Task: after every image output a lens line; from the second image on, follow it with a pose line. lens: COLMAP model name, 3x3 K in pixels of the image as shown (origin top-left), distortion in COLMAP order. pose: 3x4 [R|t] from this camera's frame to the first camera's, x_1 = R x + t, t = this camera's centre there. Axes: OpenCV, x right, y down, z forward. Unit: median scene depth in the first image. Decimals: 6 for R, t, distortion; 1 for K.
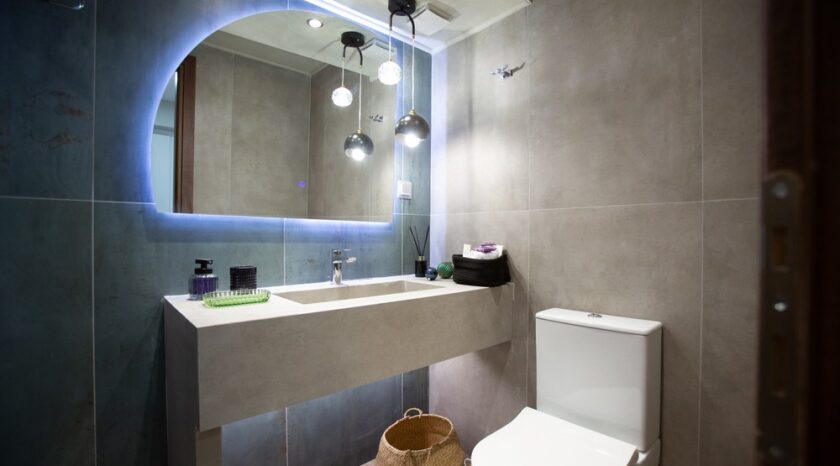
lens RADIAL K [[392.8, 0, 393.9], [0, 392.8, 233.6], [0, 0, 1]] dist [-0.062292, 0.036041]
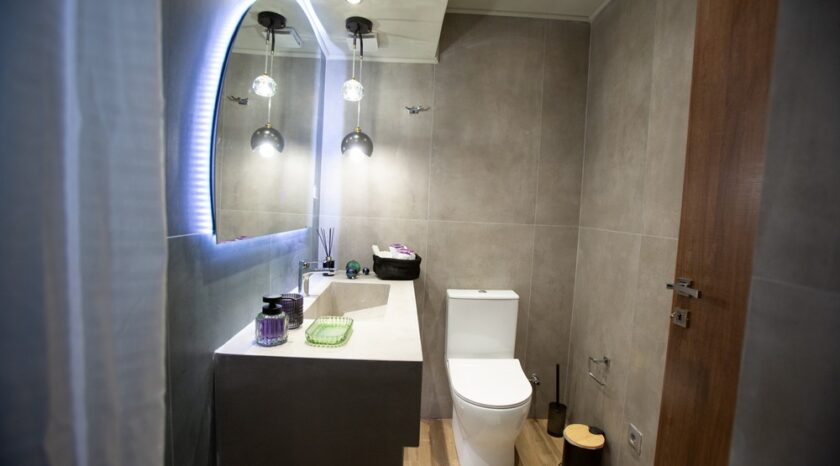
lens RADIAL K [[395.5, 0, 422.9], [0, 395.5, 236.3], [0, 0, 1]] dist [-0.058677, 0.018936]
pose [[0.606202, -0.039893, 0.794309, -0.822069], [-0.039773, 0.995971, 0.080375, -0.124250], [-0.794316, -0.080316, 0.602173, 0.199645]]
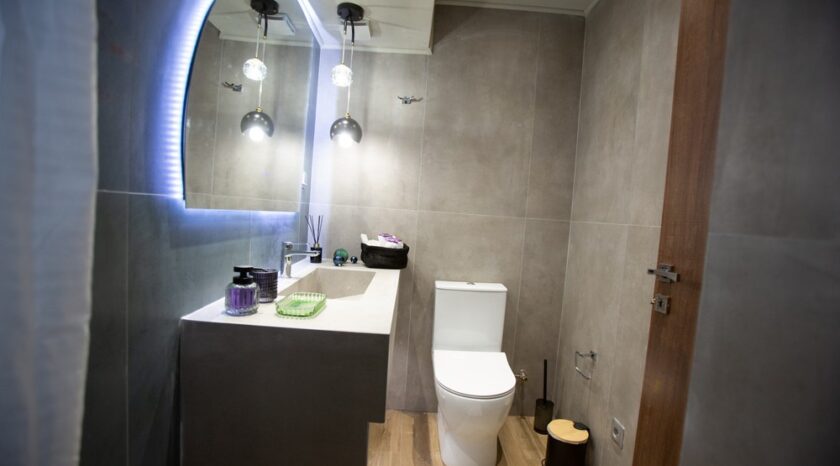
lens RADIAL K [[395.5, 0, 422.9], [0, 395.5, 236.3], [0, 0, 1]] dist [-0.058677, 0.018936]
pose [[0.617794, -0.011841, 0.786251, -0.781157], [-0.064107, 0.995800, 0.065368, -0.067872], [-0.783722, -0.090788, 0.614440, 0.150684]]
